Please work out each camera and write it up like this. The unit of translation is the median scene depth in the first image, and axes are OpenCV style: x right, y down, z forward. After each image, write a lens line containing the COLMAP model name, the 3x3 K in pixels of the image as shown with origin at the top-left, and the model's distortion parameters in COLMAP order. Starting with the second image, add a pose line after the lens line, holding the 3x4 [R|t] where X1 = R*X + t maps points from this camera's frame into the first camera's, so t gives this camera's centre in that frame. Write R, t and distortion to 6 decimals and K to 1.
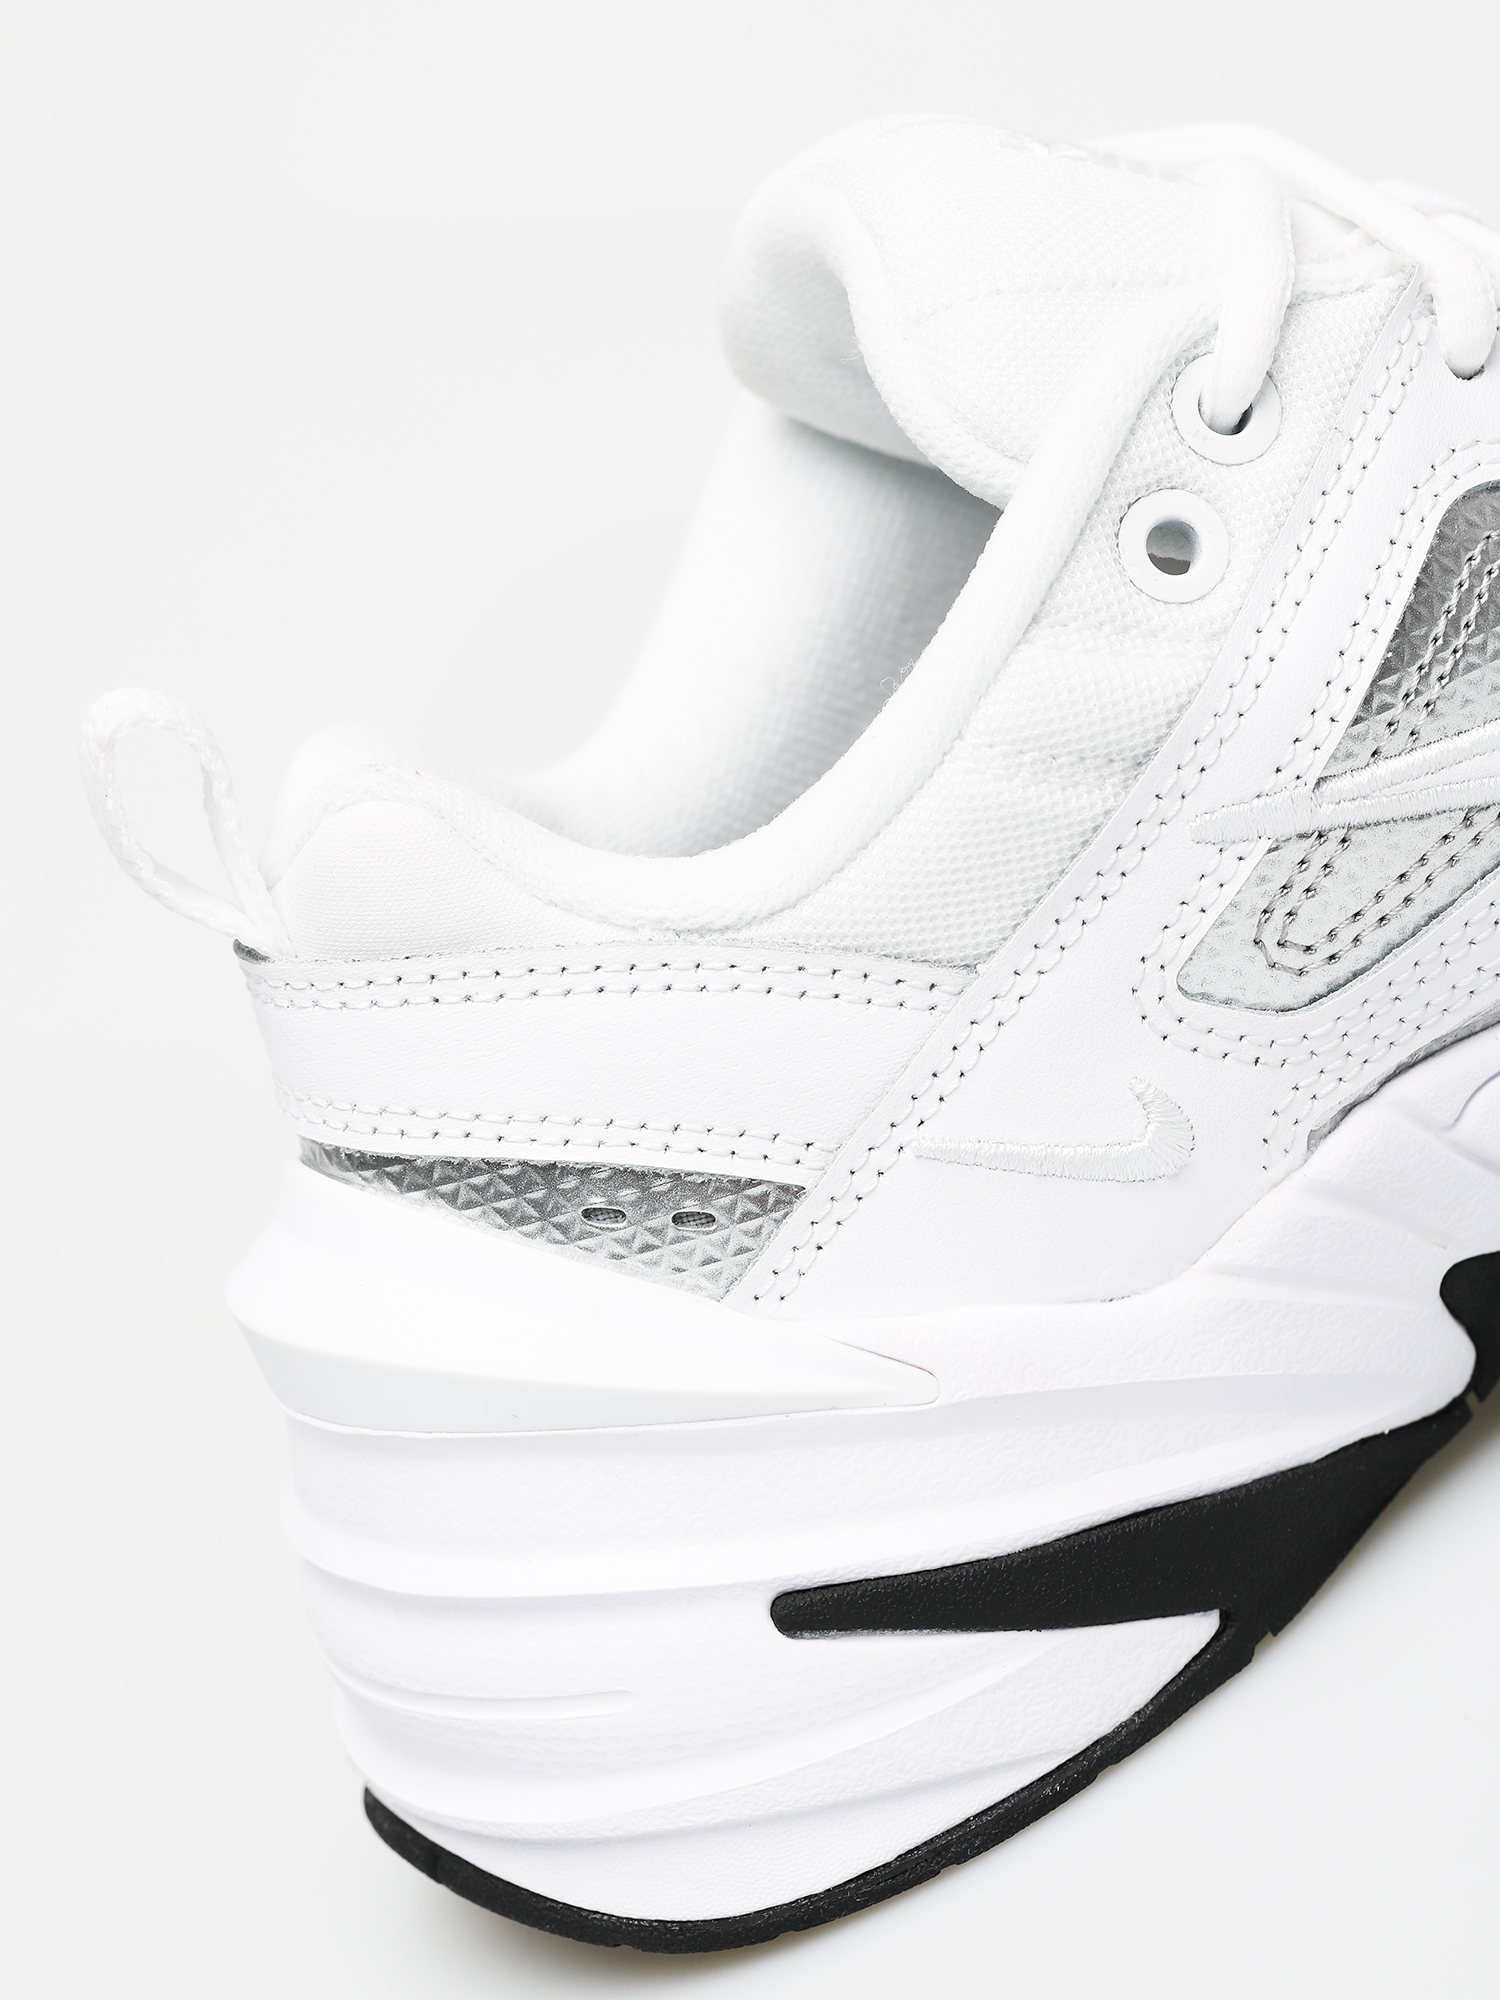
lens RADIAL K [[7837.5, 0, 750.0], [0, 7837.5, 1000.0], [0, 0, 1]] dist [0.176593, 2.335134]
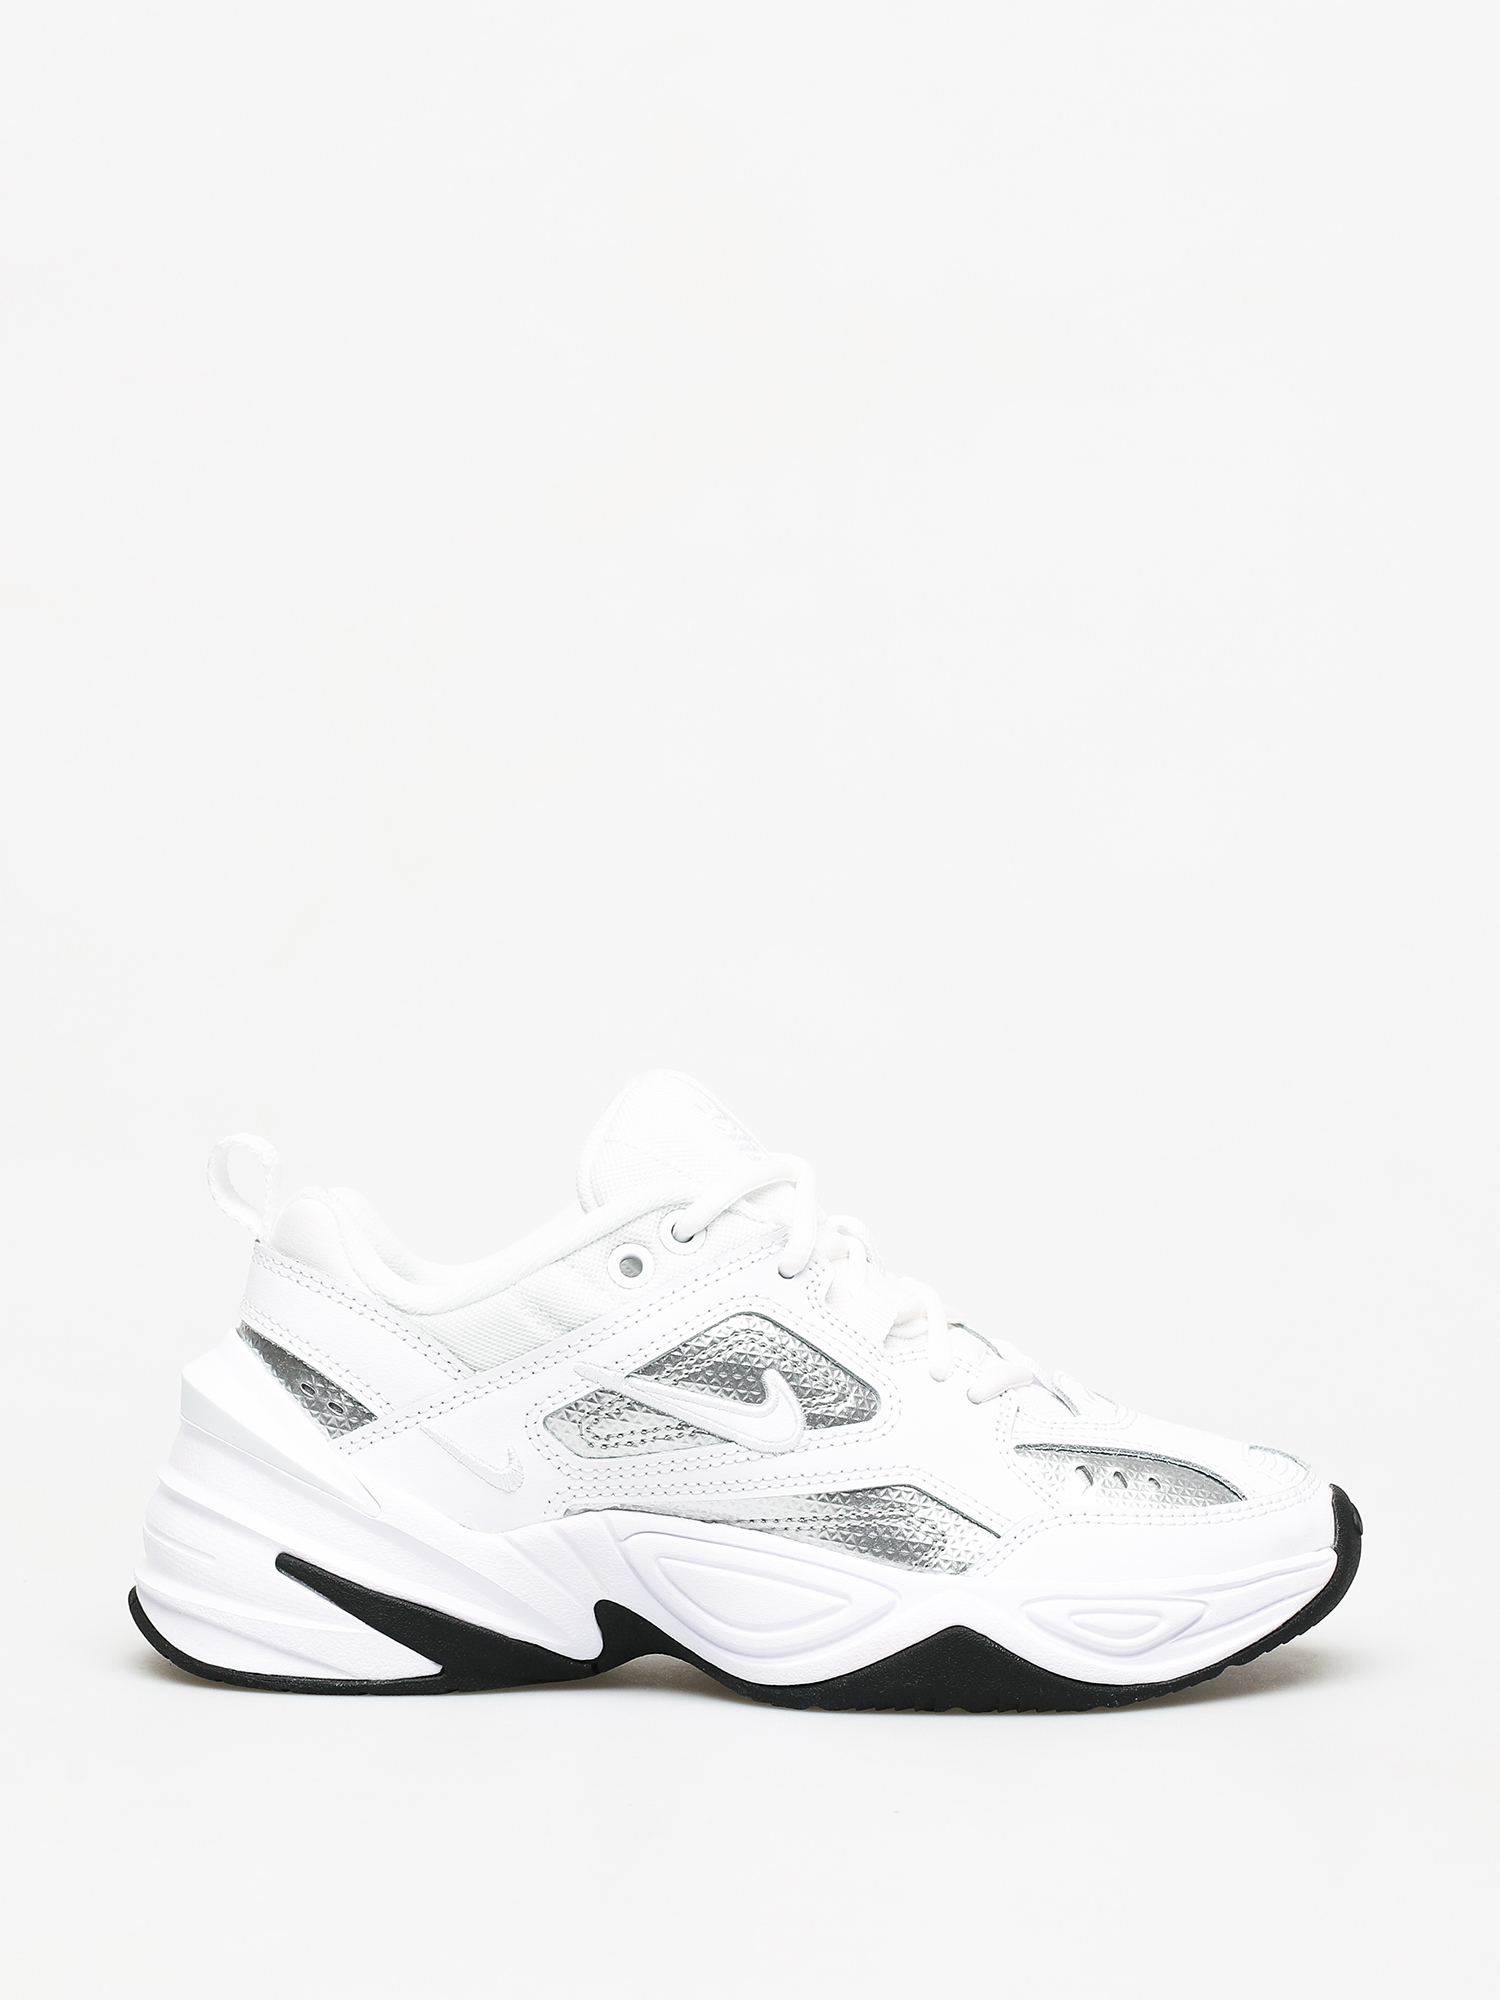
lens RADIAL K [[7837.5, 0, 750.0], [0, 7837.5, 1000.0], [0, 0, 1]] dist [0.176593, 2.335134]
pose [[0.820527, 0.466847, -0.329833, 0.858175], [-0.524004, 0.844876, -0.107726, 0.117700], [0.228376, 0.261226, 0.937873, -1.329780]]
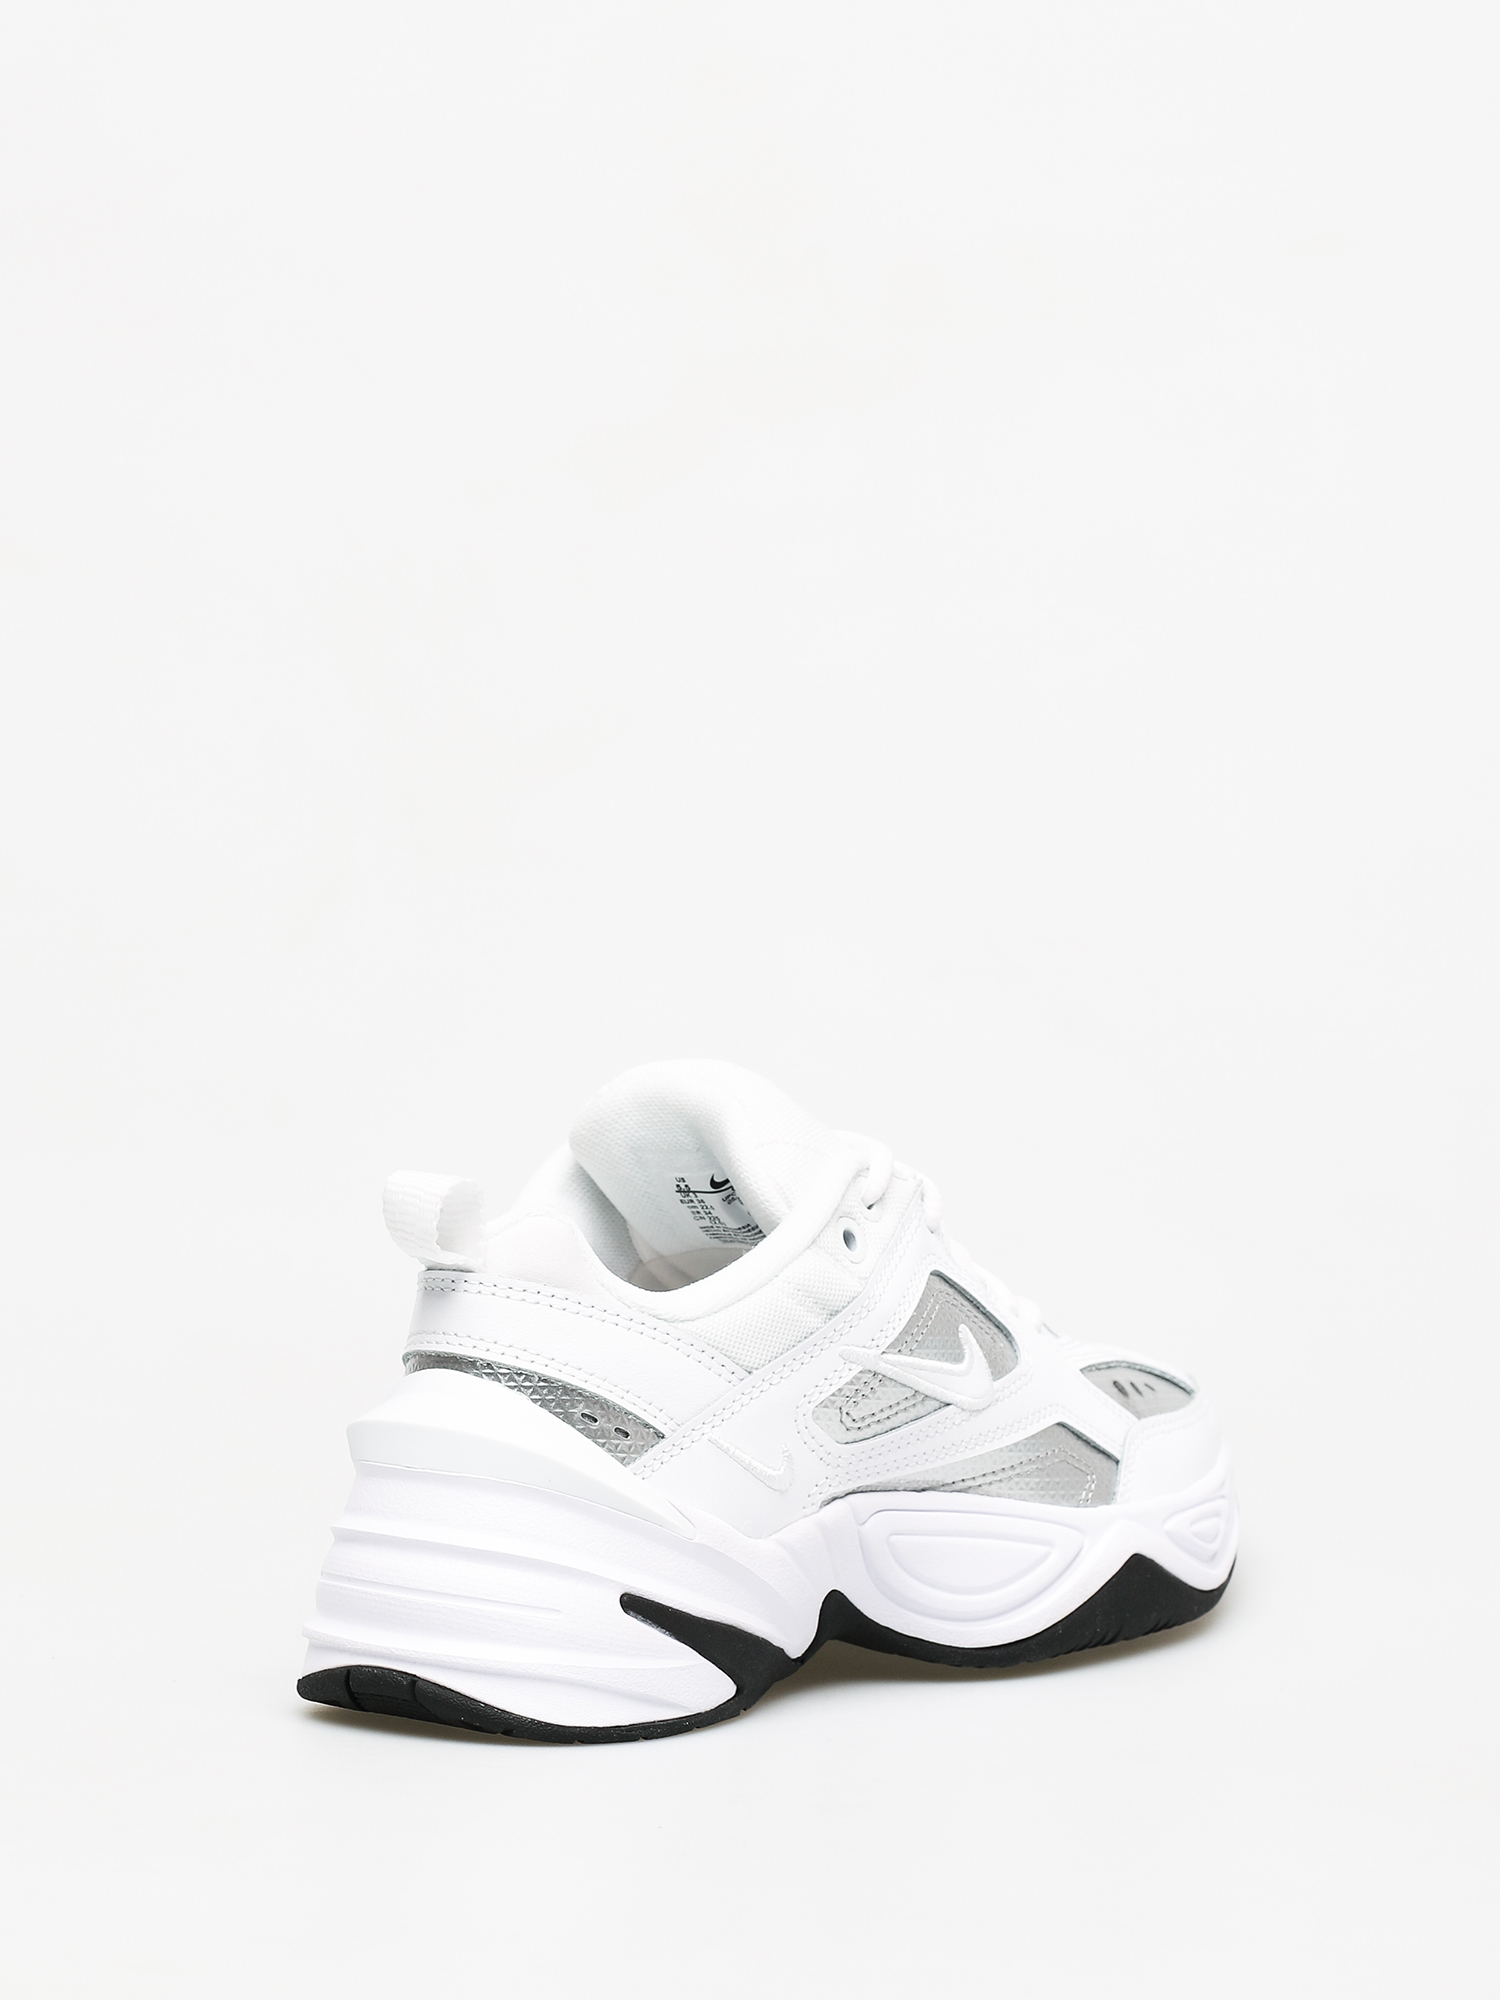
lens RADIAL K [[7837.5, 0, 750.0], [0, 7837.5, 1000.0], [0, 0, 1]] dist [0.176593, 2.335134]
pose [[0.812837, 0.374911, 0.445801, -1.054393], [-0.187353, 0.892938, -0.409341, 0.853127], [-0.551539, 0.249205, 0.796053, -0.891708]]
